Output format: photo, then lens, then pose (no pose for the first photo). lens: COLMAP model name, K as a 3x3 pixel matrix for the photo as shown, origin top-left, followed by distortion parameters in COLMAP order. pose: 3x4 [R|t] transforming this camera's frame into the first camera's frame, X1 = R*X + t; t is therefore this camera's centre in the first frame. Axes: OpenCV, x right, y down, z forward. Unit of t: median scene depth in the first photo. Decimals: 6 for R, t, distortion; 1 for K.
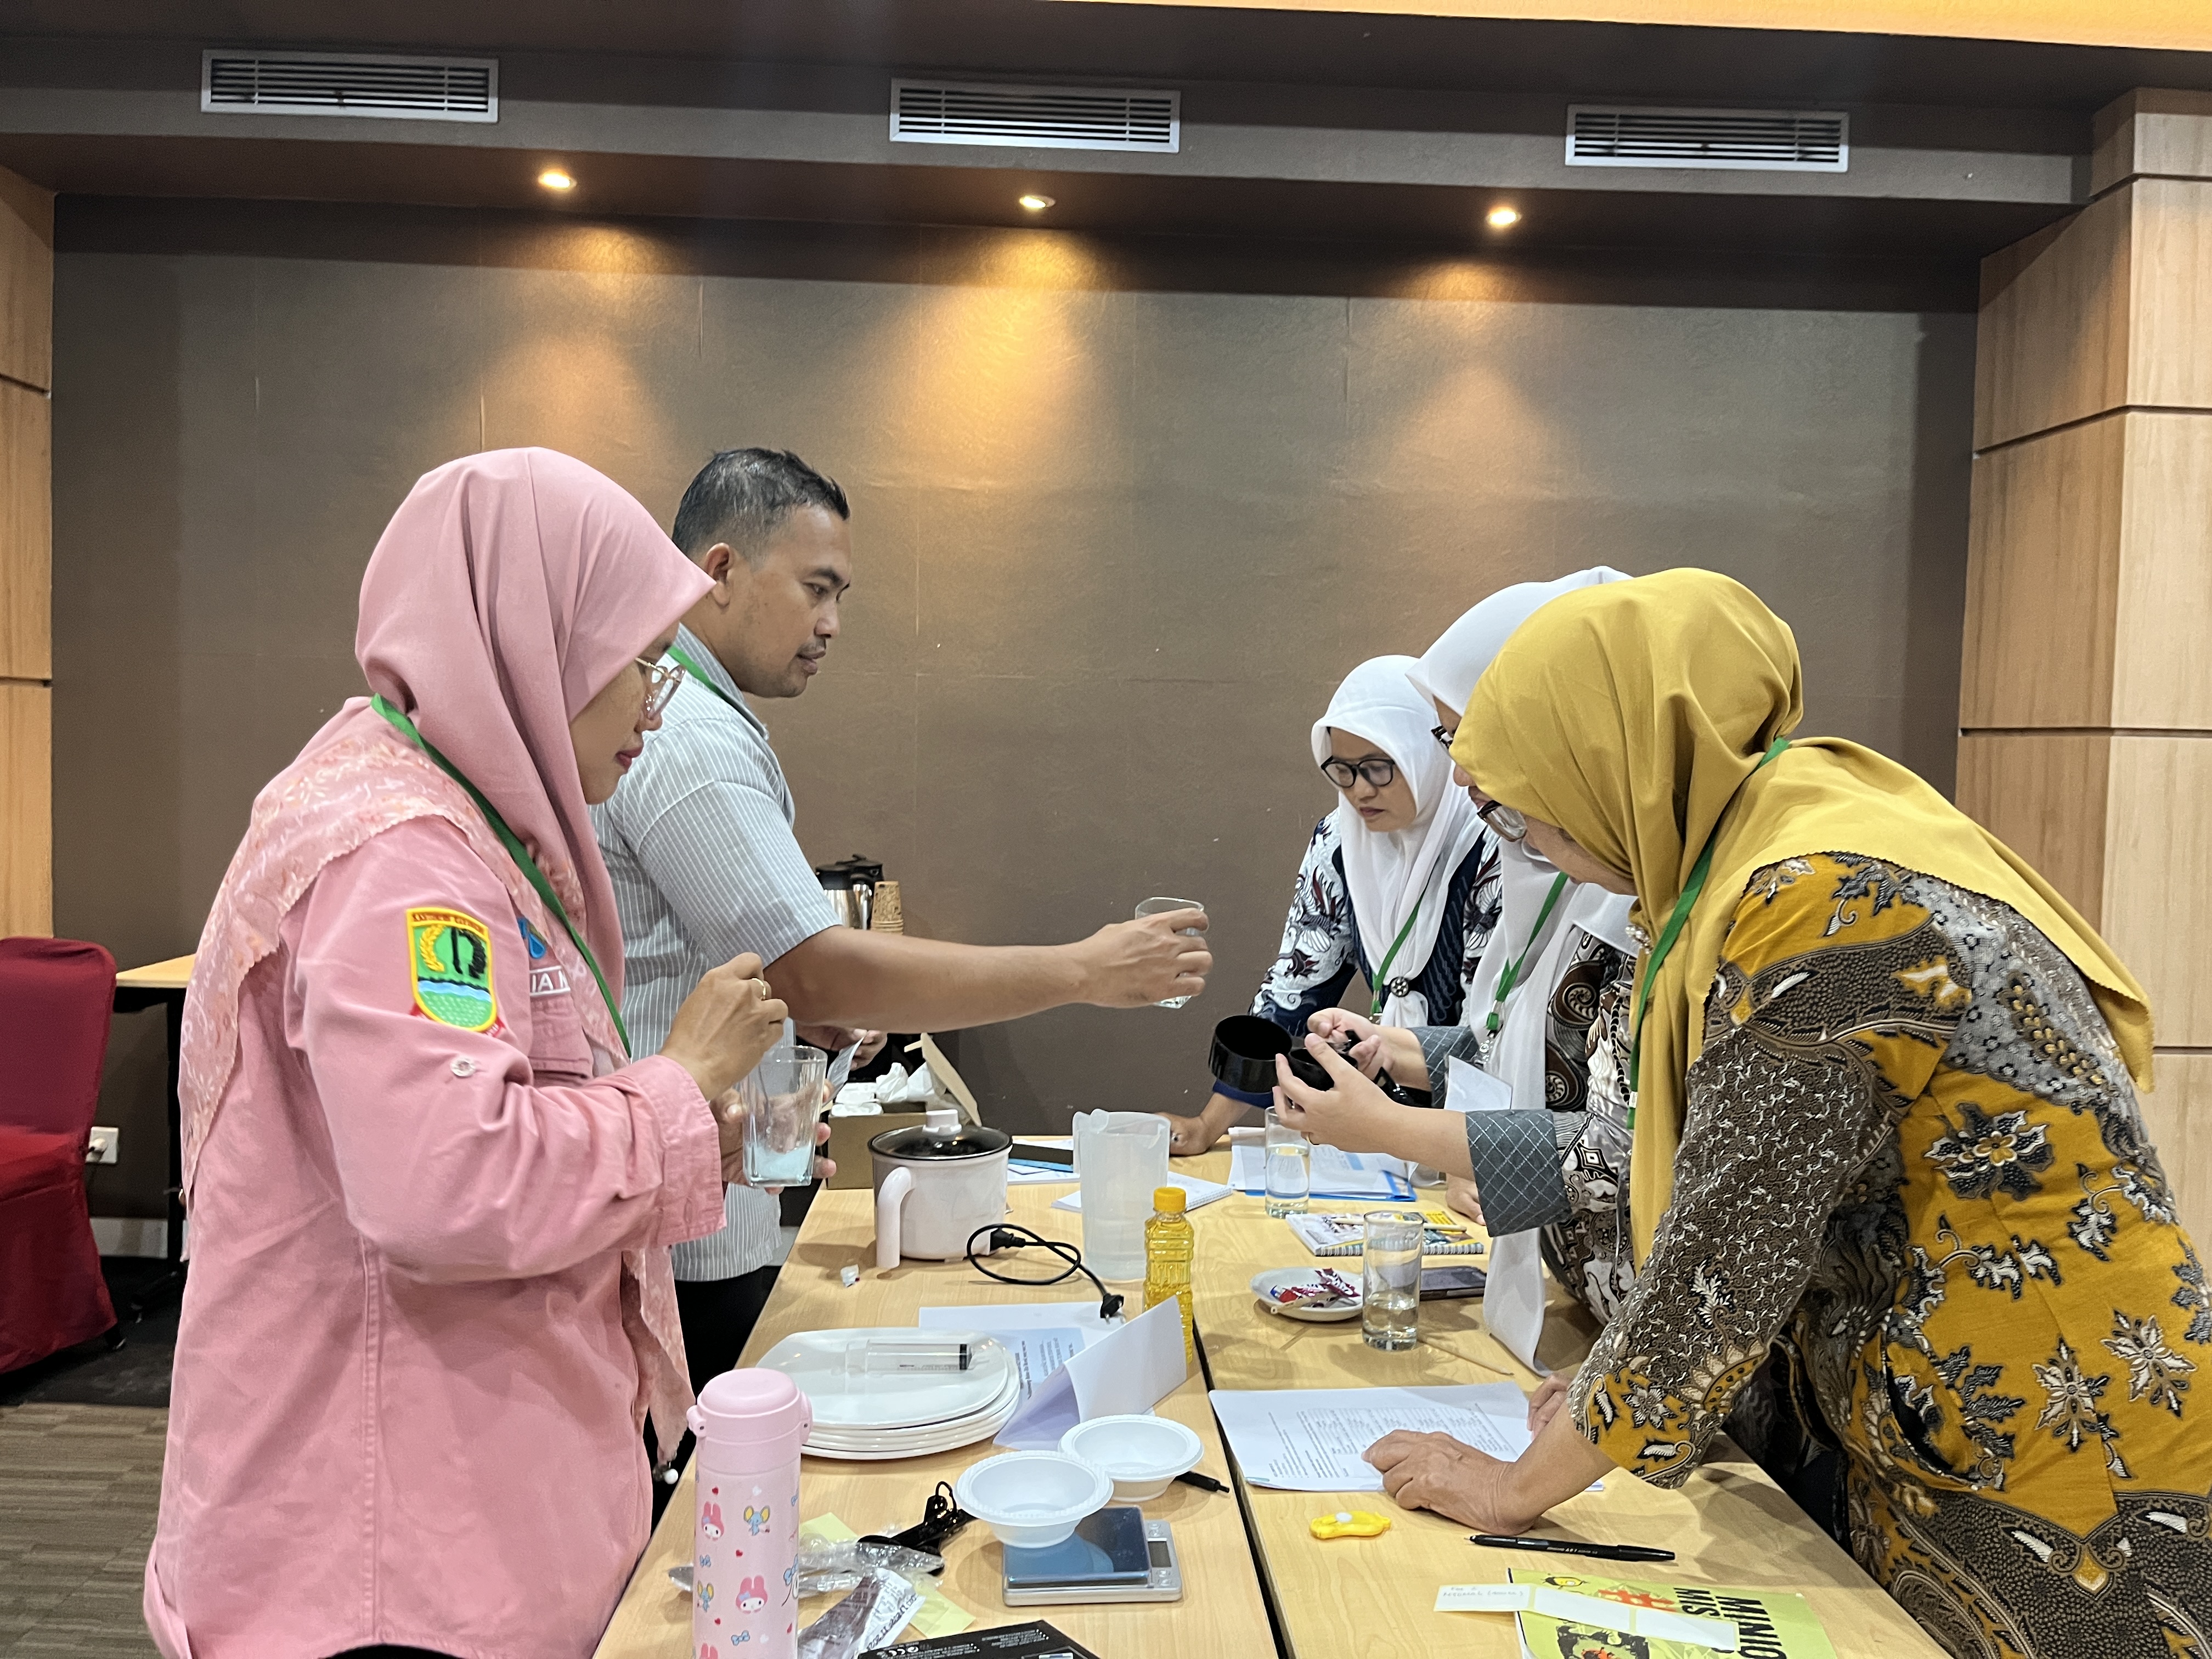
lens RADIAL K [[1738.0, 0, 1086.7], [0, 1738.0, 812.2], [0, 0, 1]] dist [0.058930, -0.071090]
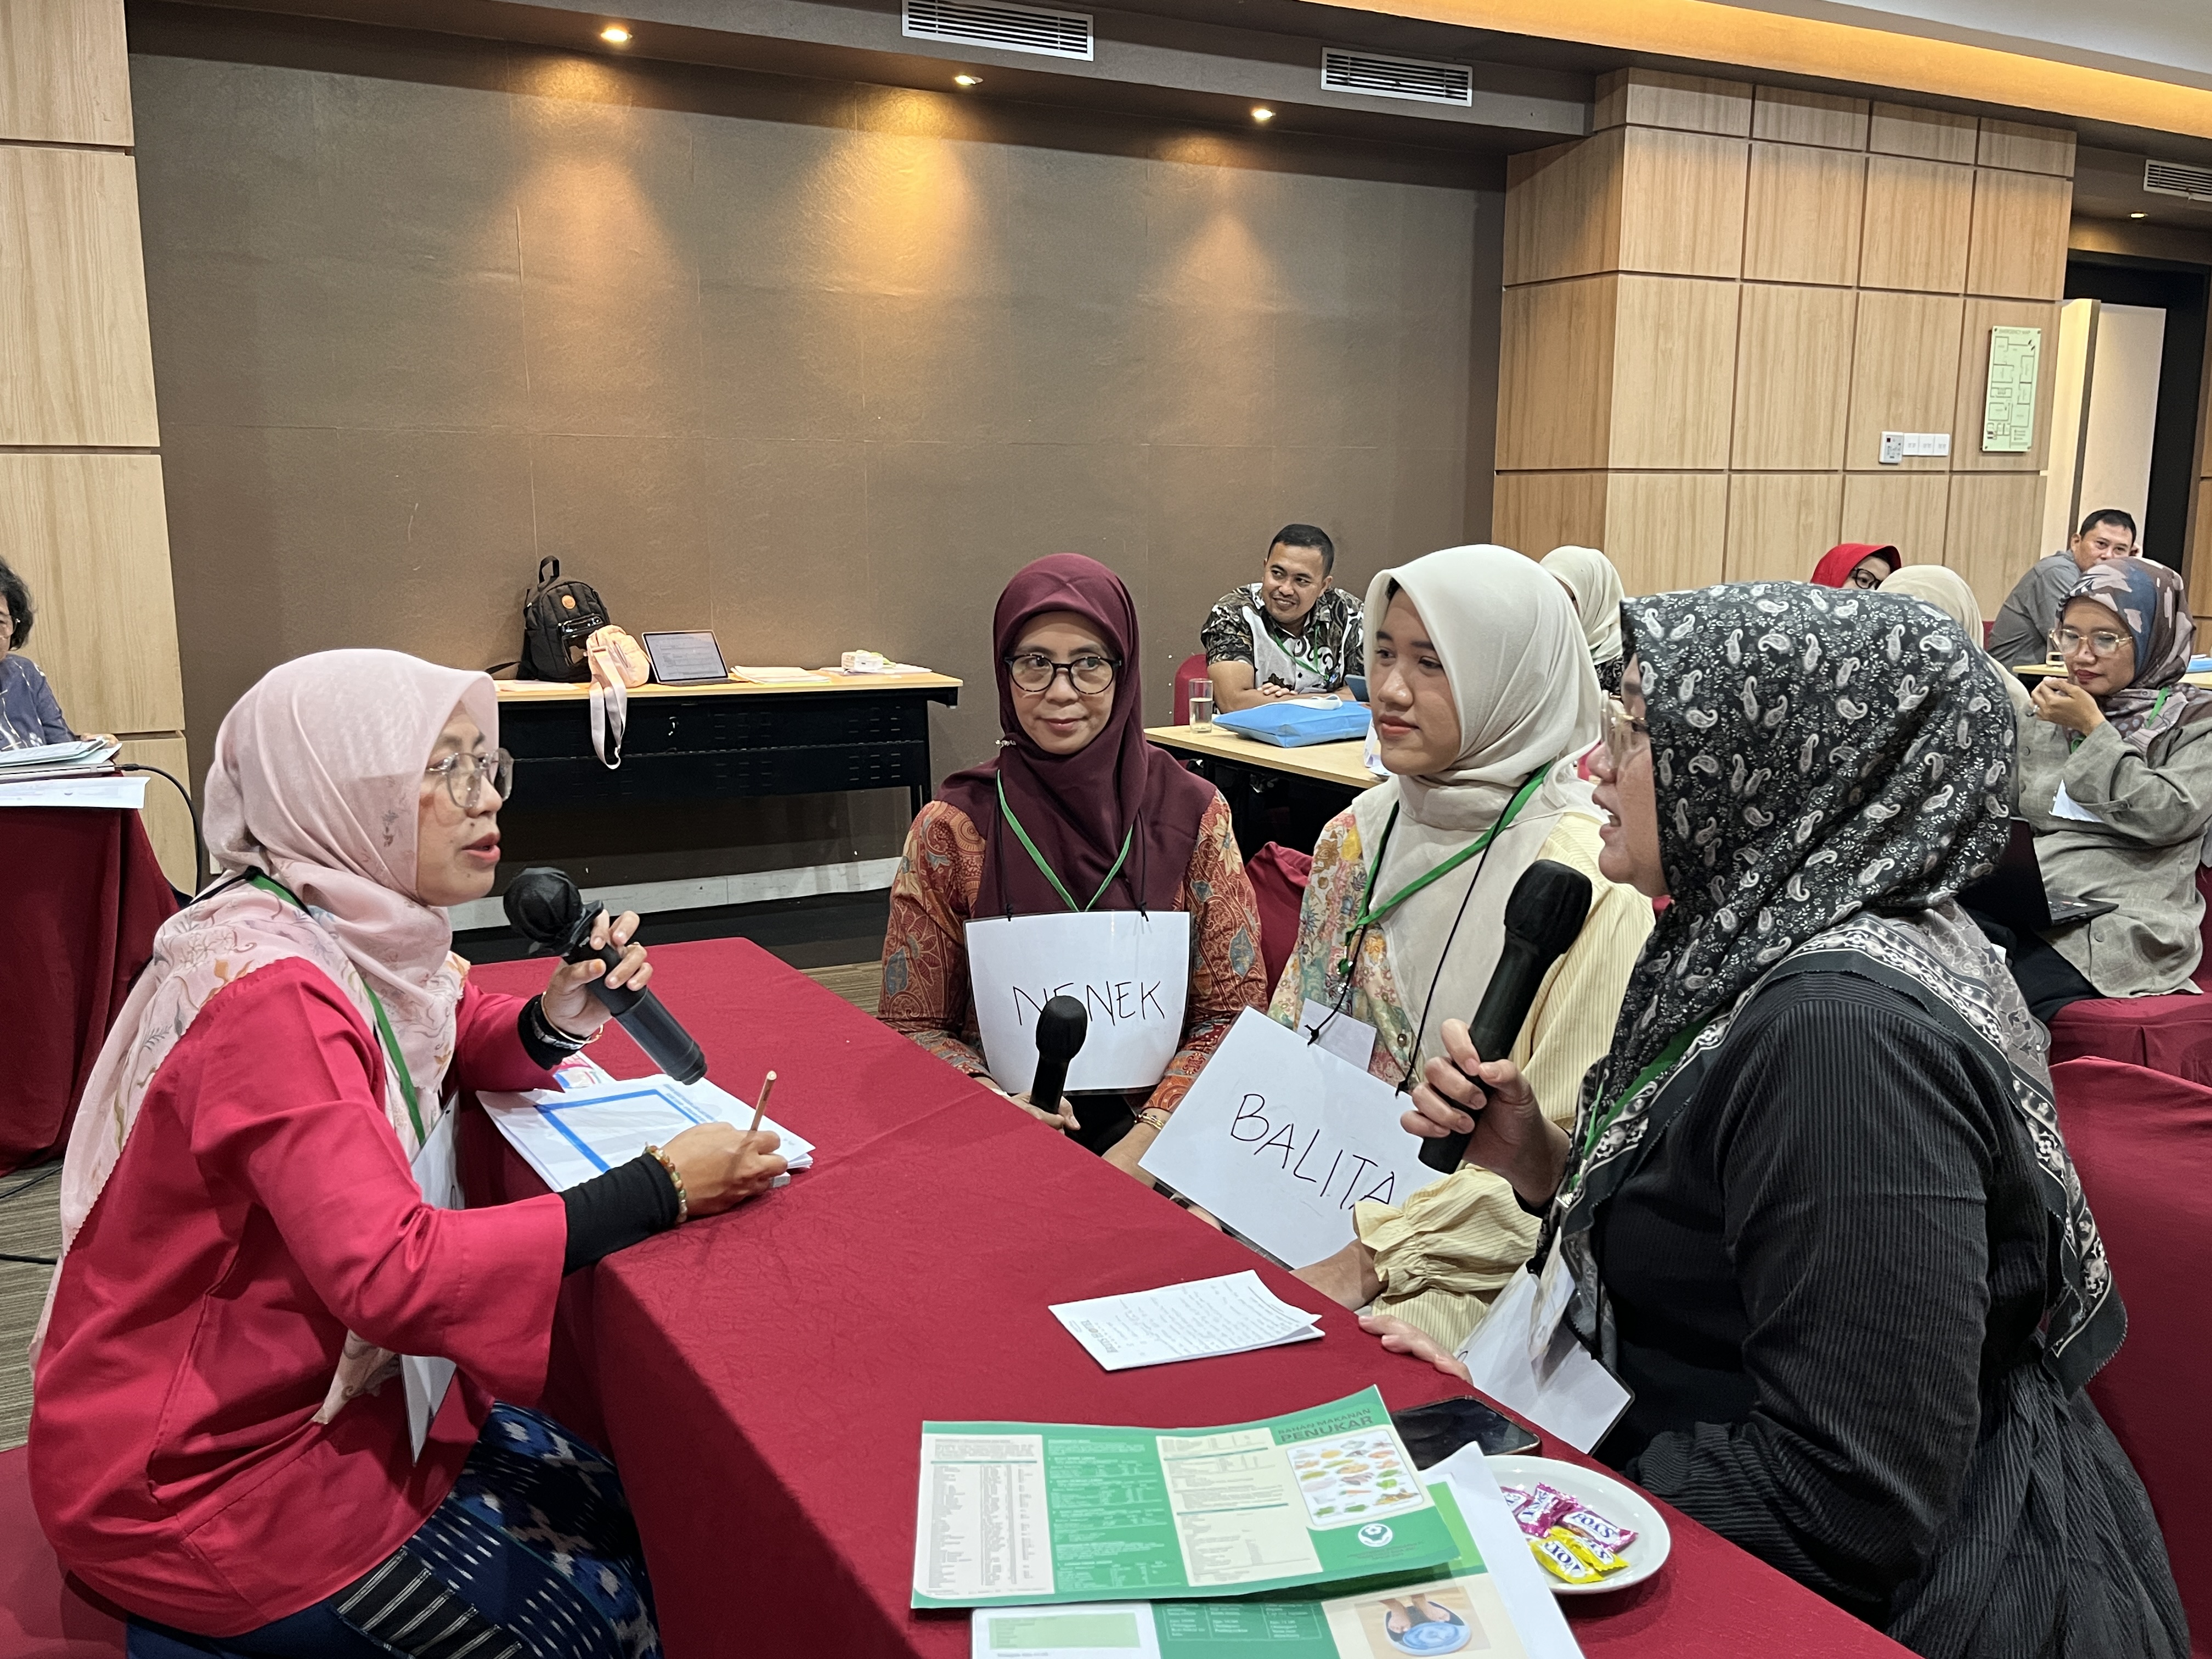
lens RADIAL K [[1833.4, 0, 1101.3], [0, 1833.4, 822.0], [0, 0, 1]] dist [0.036421, 0.005772]
pose [[0.901637, -0.094667, 0.422005, -0.564263], [0.036113, 0.988822, 0.144662, 0.013077], [-0.430983, -0.115192, 0.894977, -0.363261]]
